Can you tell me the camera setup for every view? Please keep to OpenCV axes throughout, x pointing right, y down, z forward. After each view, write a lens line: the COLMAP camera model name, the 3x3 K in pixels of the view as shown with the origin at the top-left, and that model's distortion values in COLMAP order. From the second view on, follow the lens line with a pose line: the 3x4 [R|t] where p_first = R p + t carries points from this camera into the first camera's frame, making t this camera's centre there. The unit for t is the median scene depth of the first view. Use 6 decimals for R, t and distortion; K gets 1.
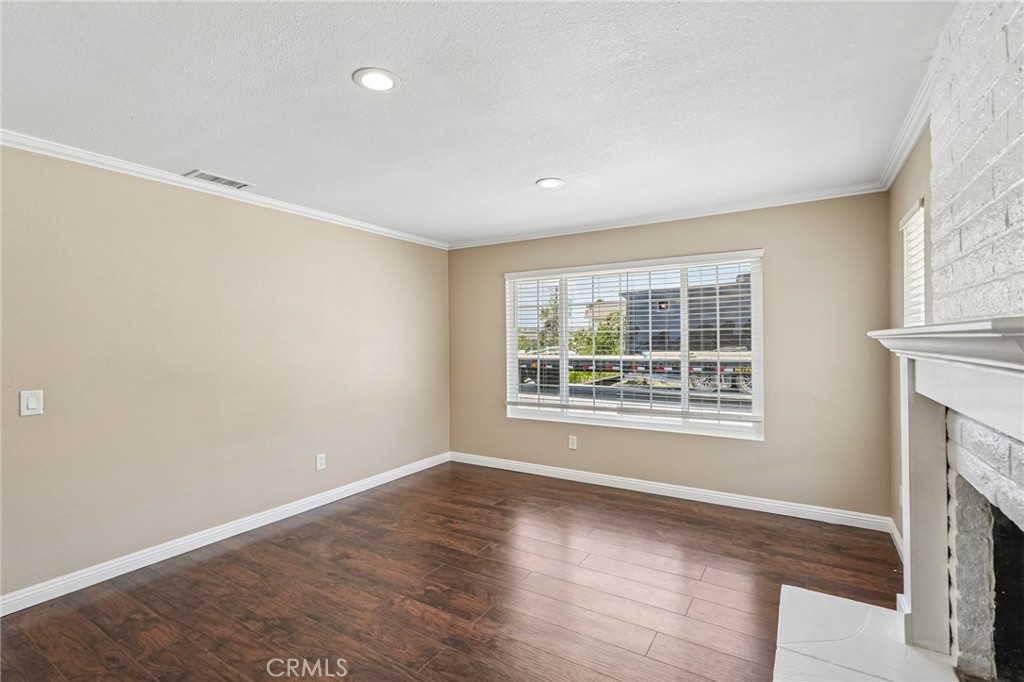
lens RADIAL K [[470.9, 0, 512.0], [0, 470.9, 341.0], [0, 0, 1]] dist [-0.004974, 0.000531]
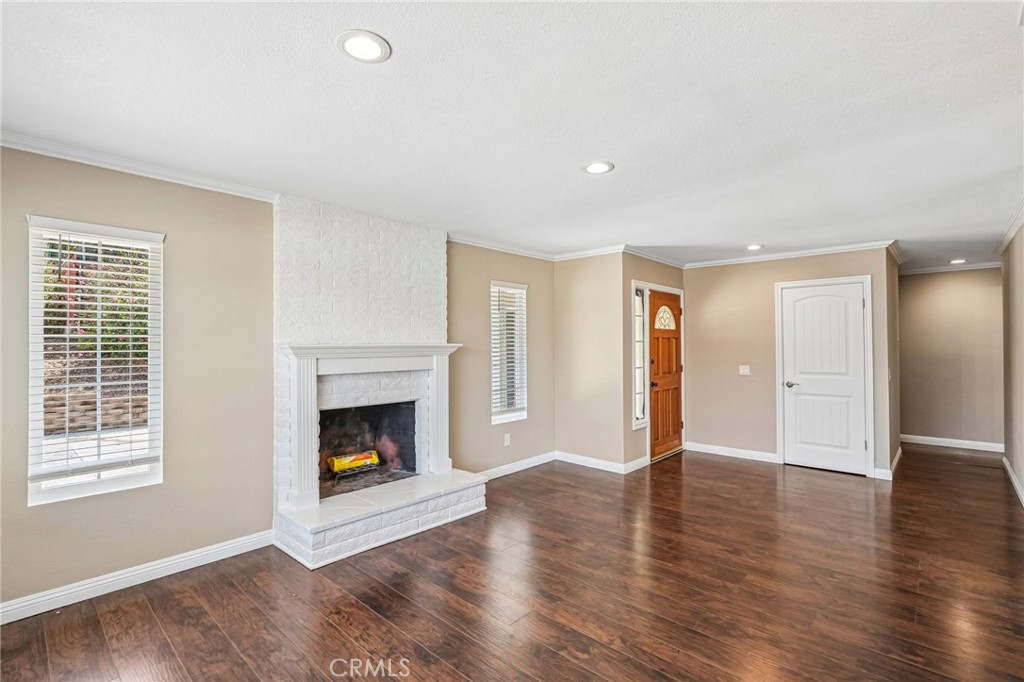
lens RADIAL K [[470.9, 0, 512.0], [0, 470.9, 341.0], [0, 0, 1]] dist [-0.004974, 0.000531]
pose [[-0.982850, 0.016032, 0.183708, -0.232453], [0.014557, 0.999850, -0.009375, -0.005563], [-0.183831, -0.006541, -0.982936, 2.004178]]
